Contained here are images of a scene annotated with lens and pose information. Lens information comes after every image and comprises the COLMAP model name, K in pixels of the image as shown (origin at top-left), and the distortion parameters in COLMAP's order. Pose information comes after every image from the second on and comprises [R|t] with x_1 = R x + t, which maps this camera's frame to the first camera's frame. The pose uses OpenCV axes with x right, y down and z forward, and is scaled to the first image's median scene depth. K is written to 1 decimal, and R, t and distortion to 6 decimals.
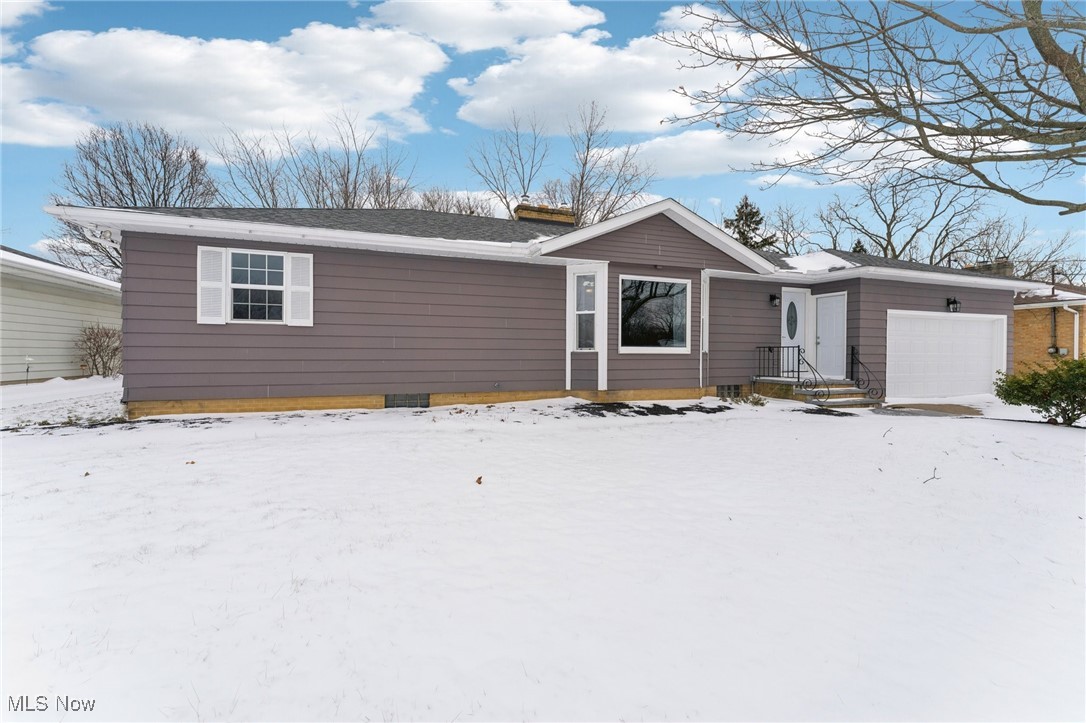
lens RADIAL K [[438.0, 0, 542.1], [0, 438.0, 354.3], [0, 0, 1]] dist [0.000457, 0.000018]
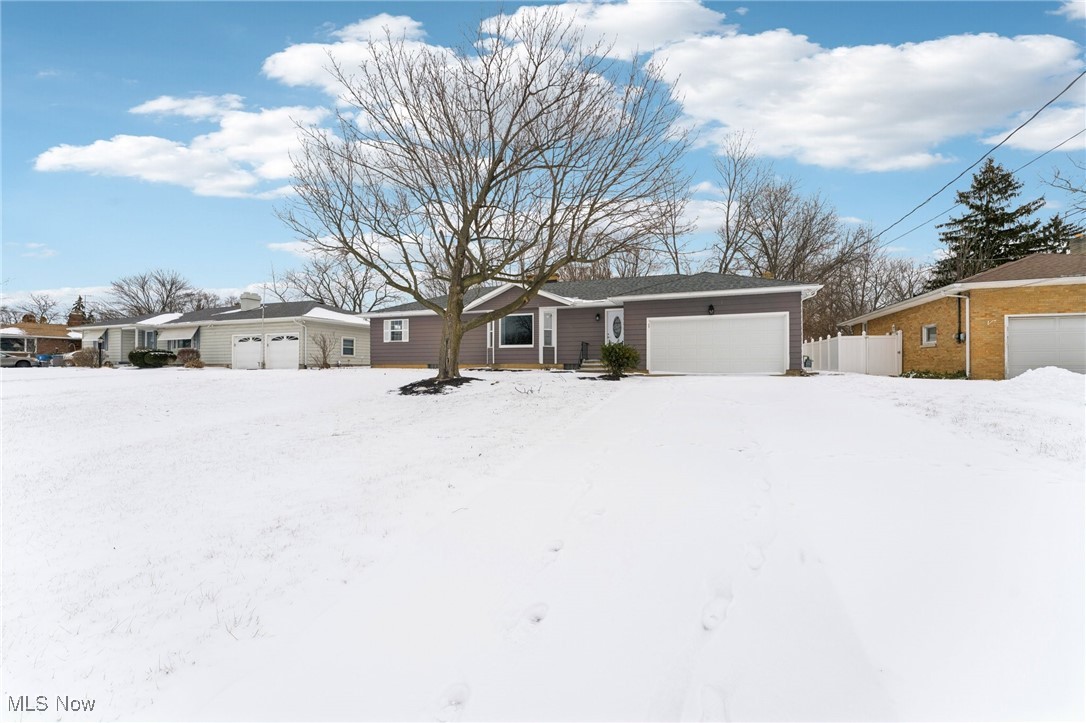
lens RADIAL K [[432.2, 0, 543.3], [0, 432.2, 363.5], [0, 0, 1]] dist [-0.001827, -0.000153]
pose [[0.767638, -0.010394, -0.640799, 1.854644], [0.001755, 0.999899, -0.014116, 0.115548], [0.640881, 0.009711, 0.767579, -0.635517]]
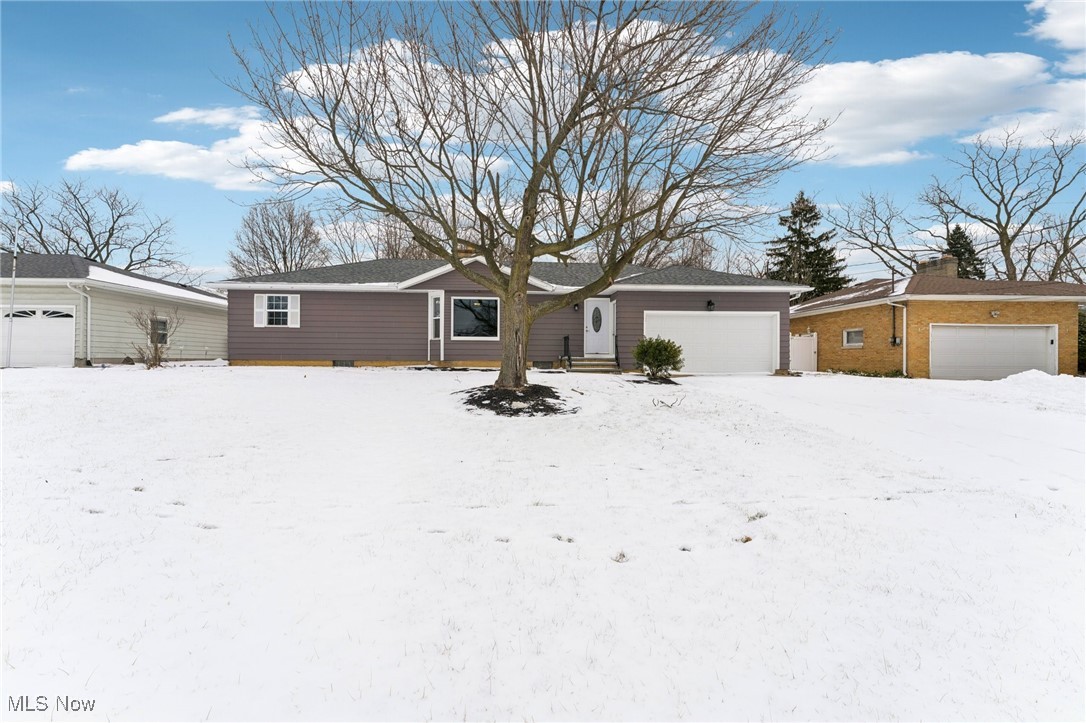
lens RADIAL K [[462.0, 0, 543.0], [0, 462.0, 361.5], [0, 0, 1]] dist [0.000928, 0.000380]
pose [[0.961699, 0.000941, -0.274107, 1.066293], [-0.001332, 0.999998, -0.001239, 0.088528], [0.274105, 0.001557, 0.961698, -0.735817]]
